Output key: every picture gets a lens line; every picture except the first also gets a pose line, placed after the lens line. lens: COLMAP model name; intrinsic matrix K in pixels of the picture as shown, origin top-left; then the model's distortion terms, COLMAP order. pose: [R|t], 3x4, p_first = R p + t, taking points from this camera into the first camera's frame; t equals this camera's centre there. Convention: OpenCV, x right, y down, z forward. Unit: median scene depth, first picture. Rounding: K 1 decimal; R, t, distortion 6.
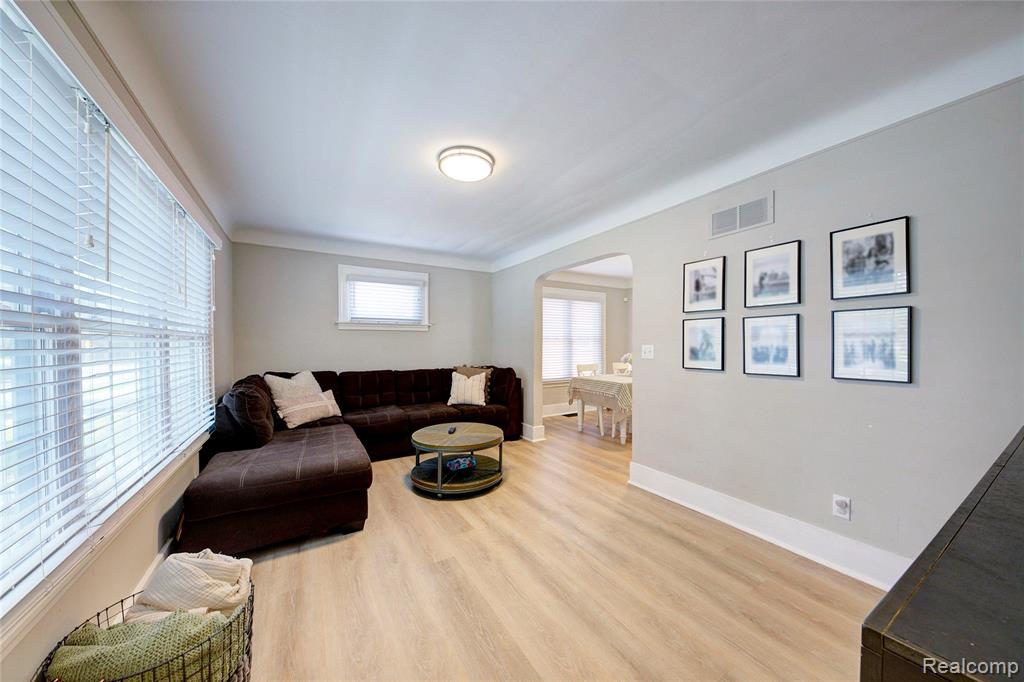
lens RADIAL K [[347.9, 0, 510.8], [0, 347.9, 344.6], [0, 0, 1]] dist [0.010812, -0.008853]
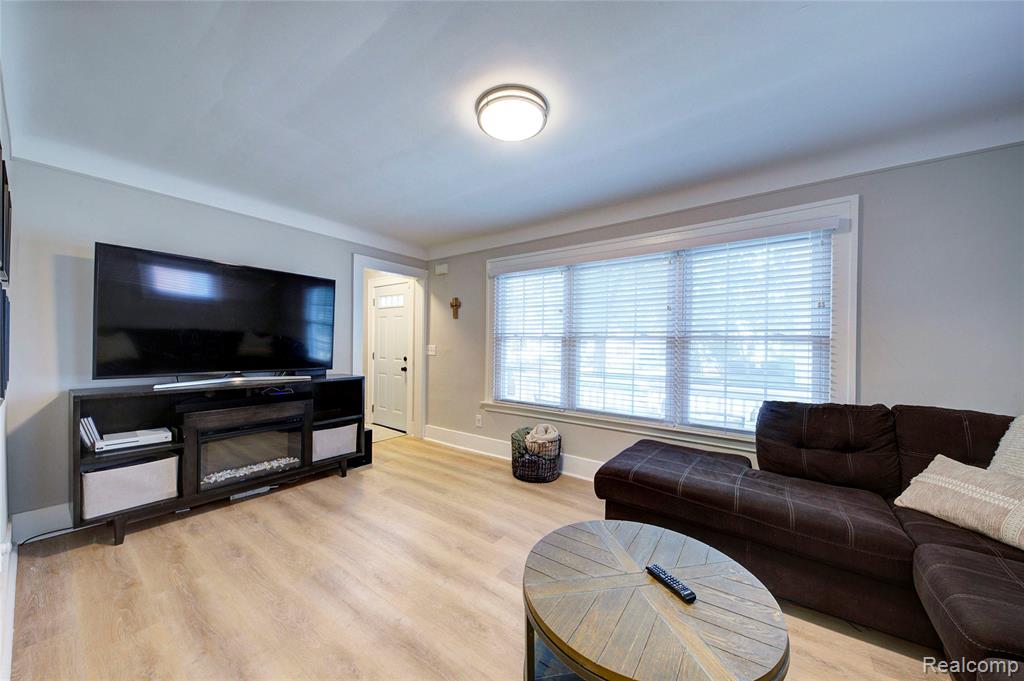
lens RADIAL K [[347.9, 0, 510.8], [0, 347.9, 344.1], [0, 0, 1]] dist [0.010812, -0.008853]
pose [[-0.921834, -0.010422, -0.387446, 0.208892], [-0.012937, 0.999909, 0.003883, -0.010435], [0.387370, 0.008592, -0.921884, 2.032305]]
